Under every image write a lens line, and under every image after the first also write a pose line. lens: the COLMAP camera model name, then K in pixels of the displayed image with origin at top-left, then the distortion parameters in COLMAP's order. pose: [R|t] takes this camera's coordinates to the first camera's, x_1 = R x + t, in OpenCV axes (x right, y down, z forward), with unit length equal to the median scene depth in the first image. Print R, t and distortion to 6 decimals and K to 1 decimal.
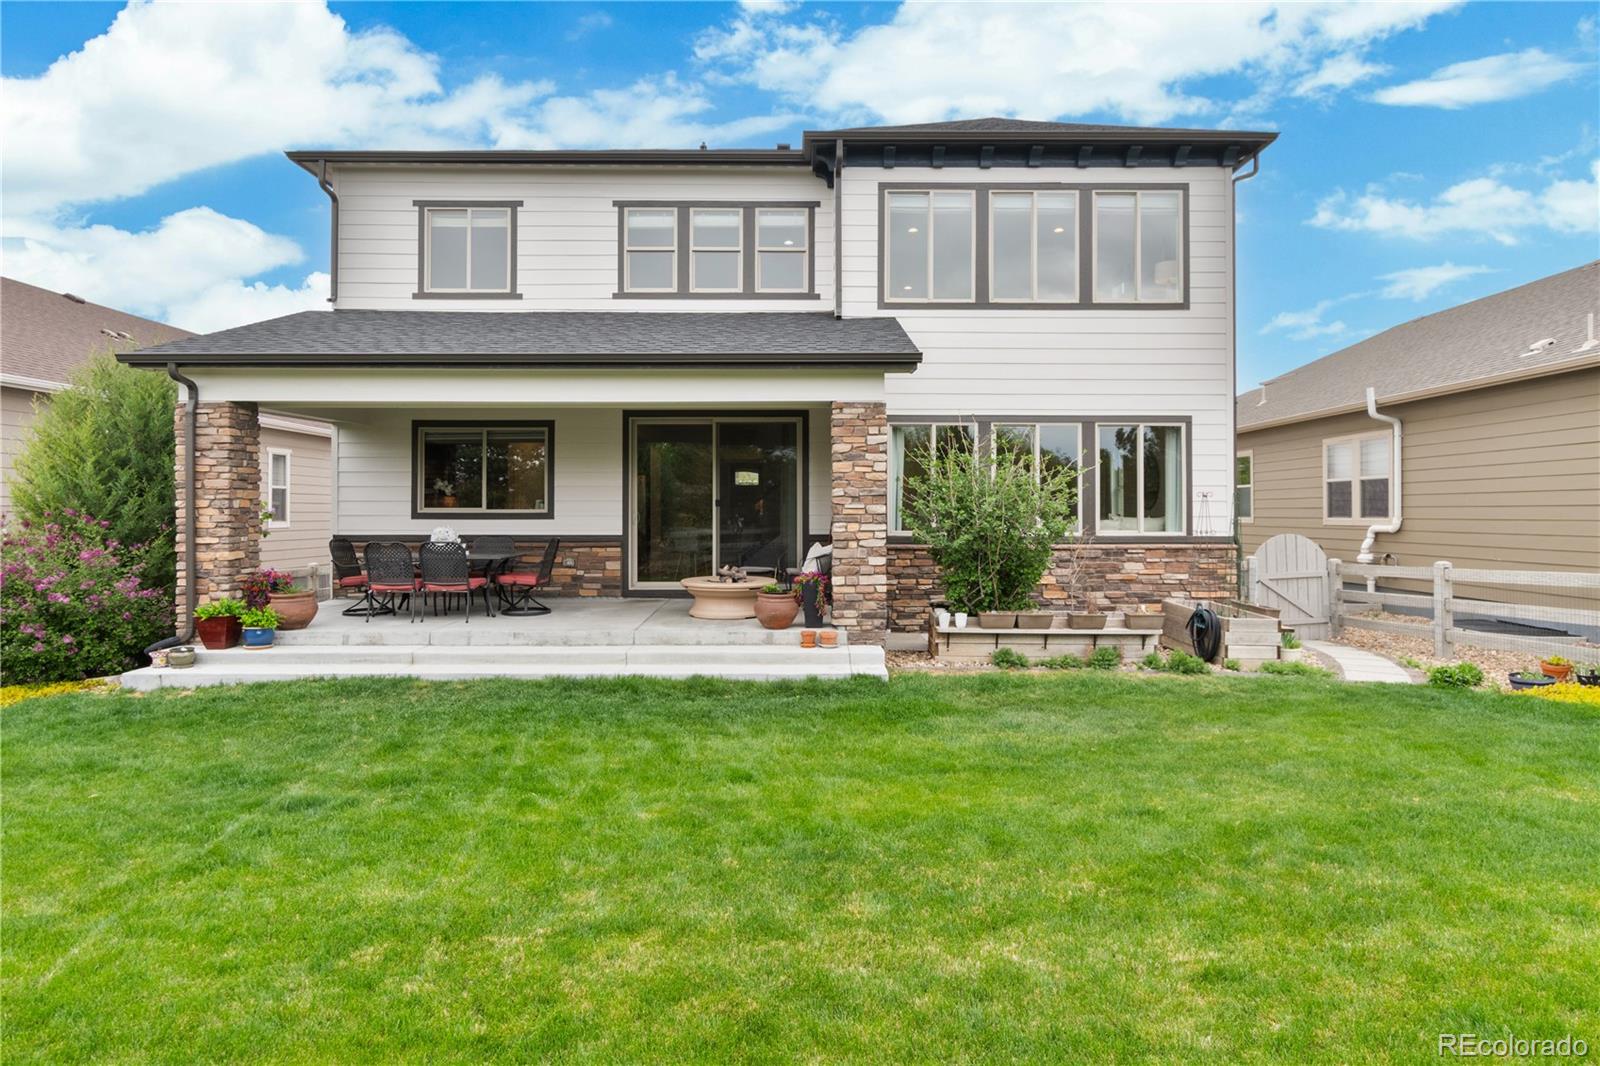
lens RADIAL K [[915.0, 0, 800.0], [0, 915.0, 533.0], [0, 0, 1]] dist [-0.001195, -0.000156]
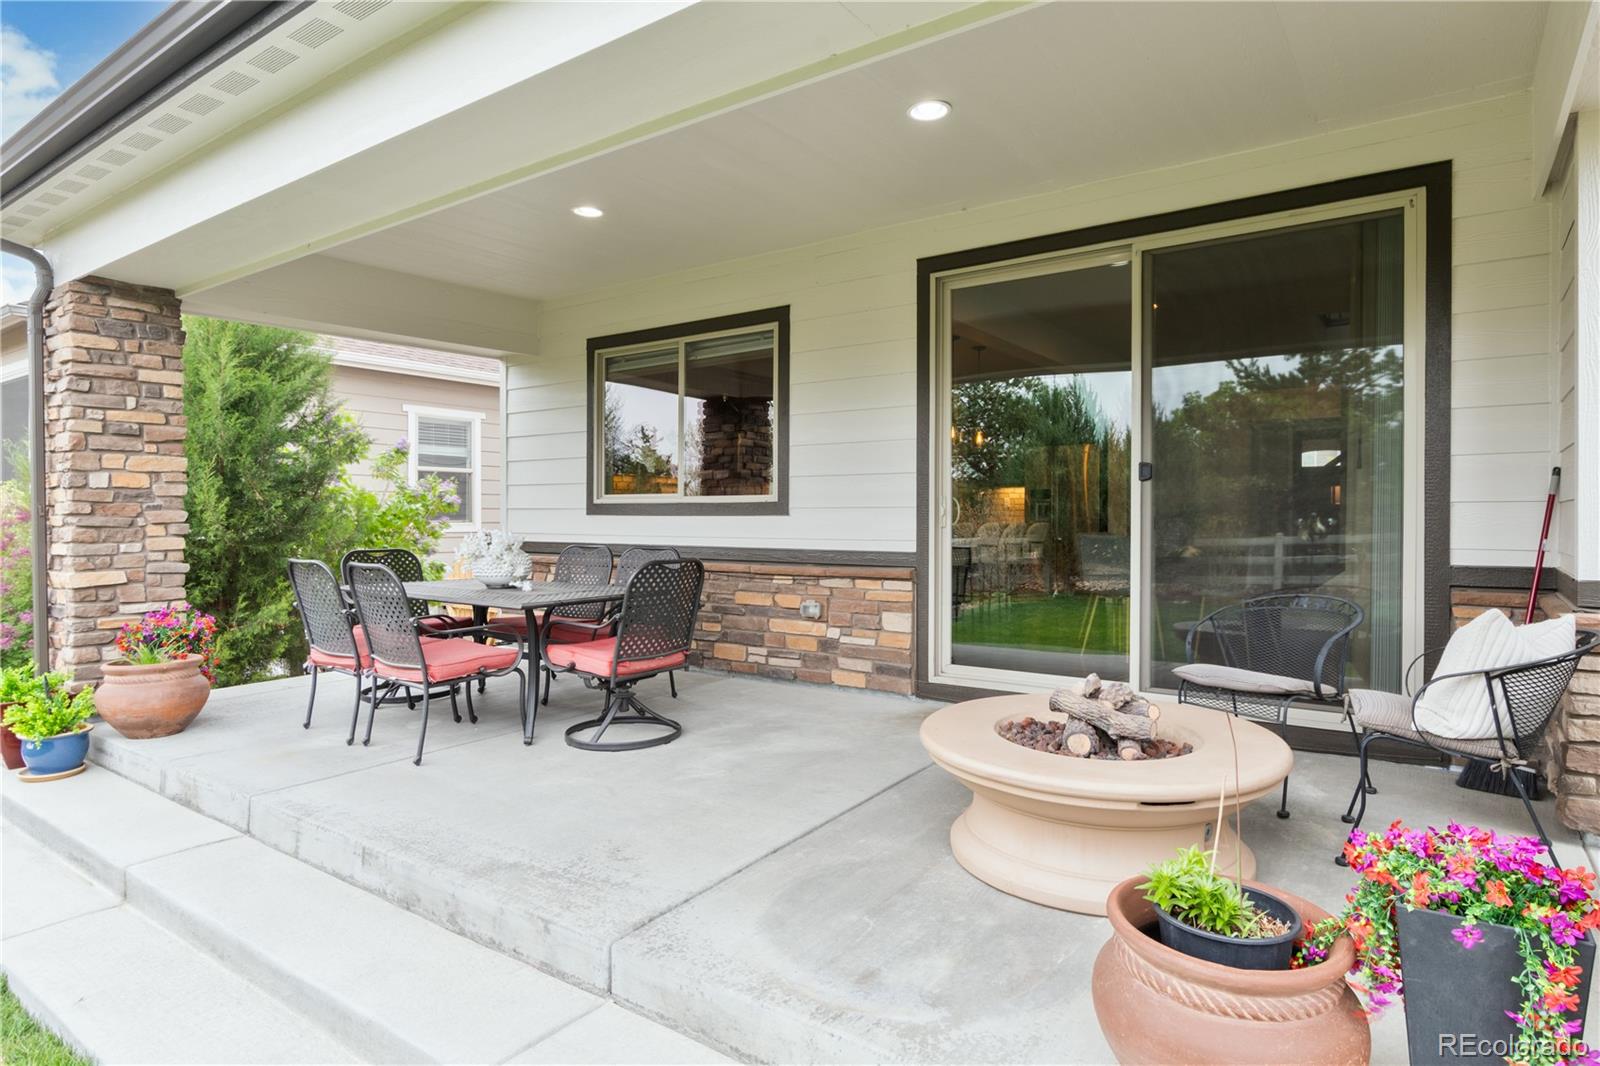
lens RADIAL K [[915.0, 0, 800.0], [0, 915.0, 533.0], [0, 0, 1]] dist [-0.001195, -0.000156]
pose [[0.819219, 0.010548, -0.573384, 0.006447], [-0.015142, 0.999880, -0.003239, -0.004647], [0.573281, 0.011336, 0.819280, 0.618123]]
